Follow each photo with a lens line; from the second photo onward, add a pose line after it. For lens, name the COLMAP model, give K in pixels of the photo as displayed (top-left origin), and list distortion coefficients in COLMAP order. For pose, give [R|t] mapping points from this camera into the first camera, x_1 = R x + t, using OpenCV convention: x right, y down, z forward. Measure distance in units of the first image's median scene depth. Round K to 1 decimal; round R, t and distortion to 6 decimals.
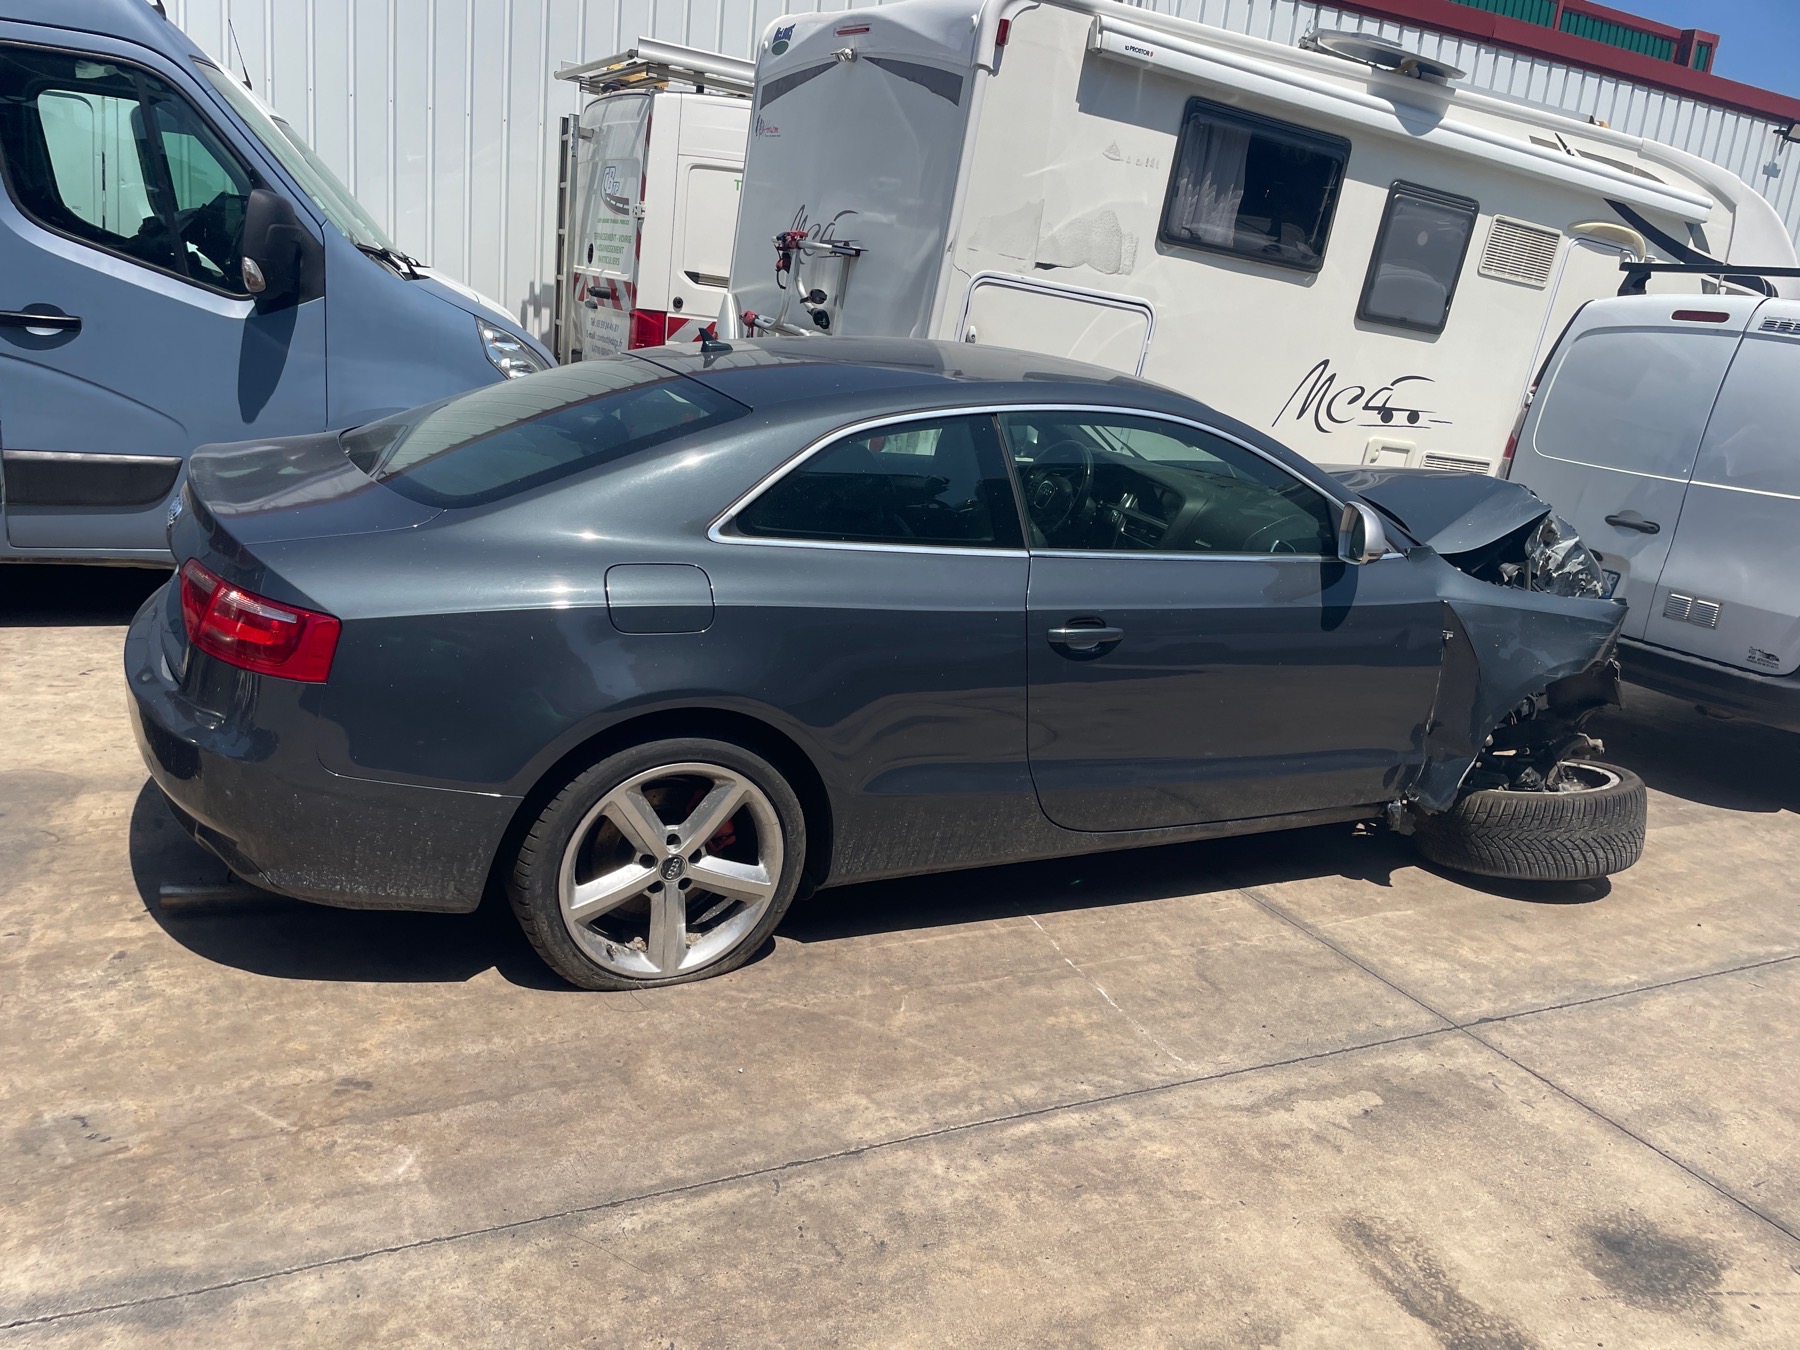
lens RADIAL K [[1372.2, 0, 889.5], [0, 1372.2, 674.6], [0, 0, 1]] dist [0.080213, -0.114890]
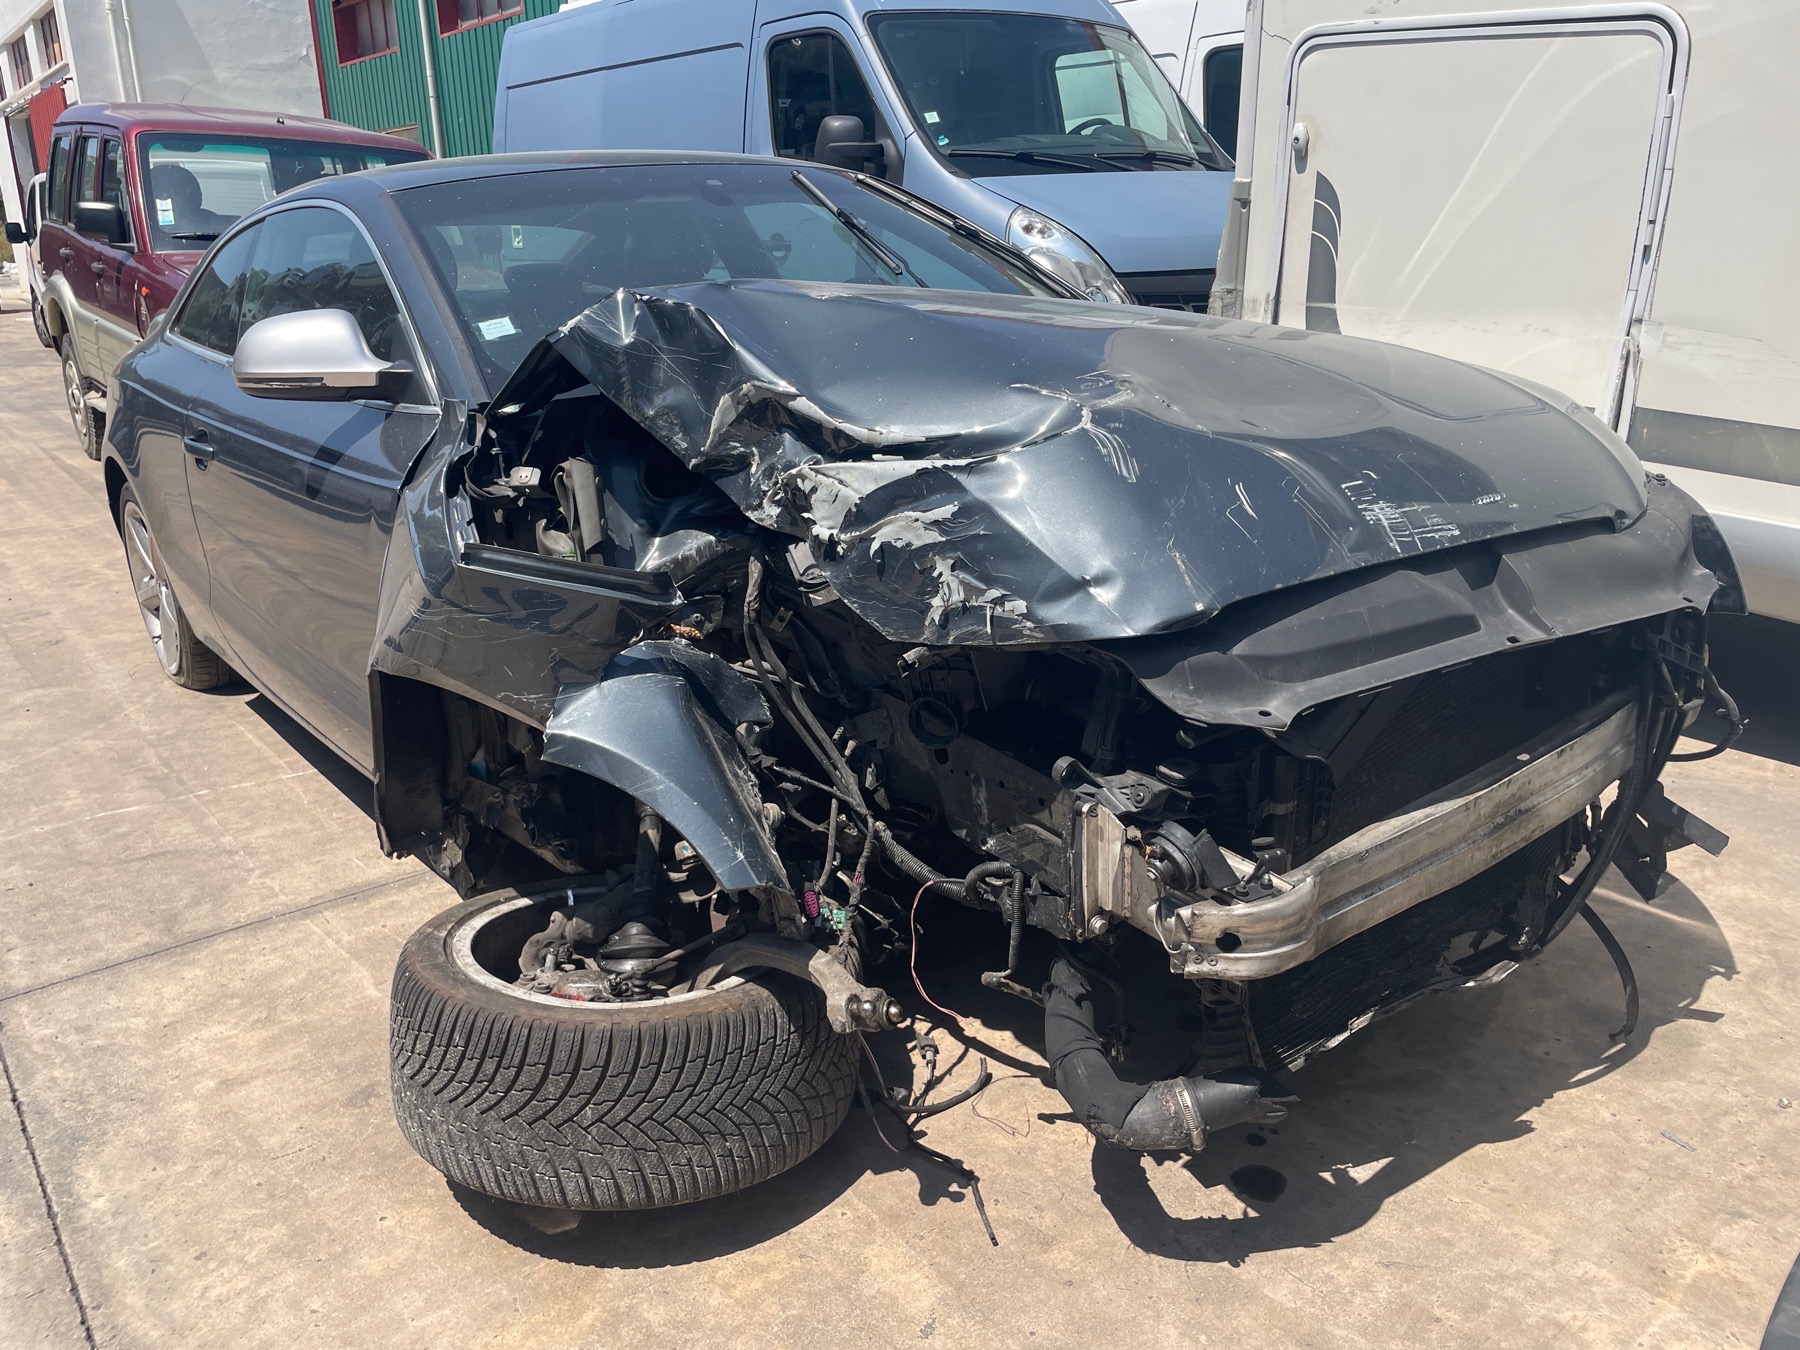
lens RADIAL K [[1372.2, 0, 890.9], [0, 1372.2, 682.0], [0, 0, 1]] dist [0.080213, -0.114890]
pose [[0.193634, 0.210169, -0.958298, 1.051973], [-0.214309, 0.962256, 0.167734, -0.121536], [0.957380, 0.172893, 0.231367, 1.132770]]
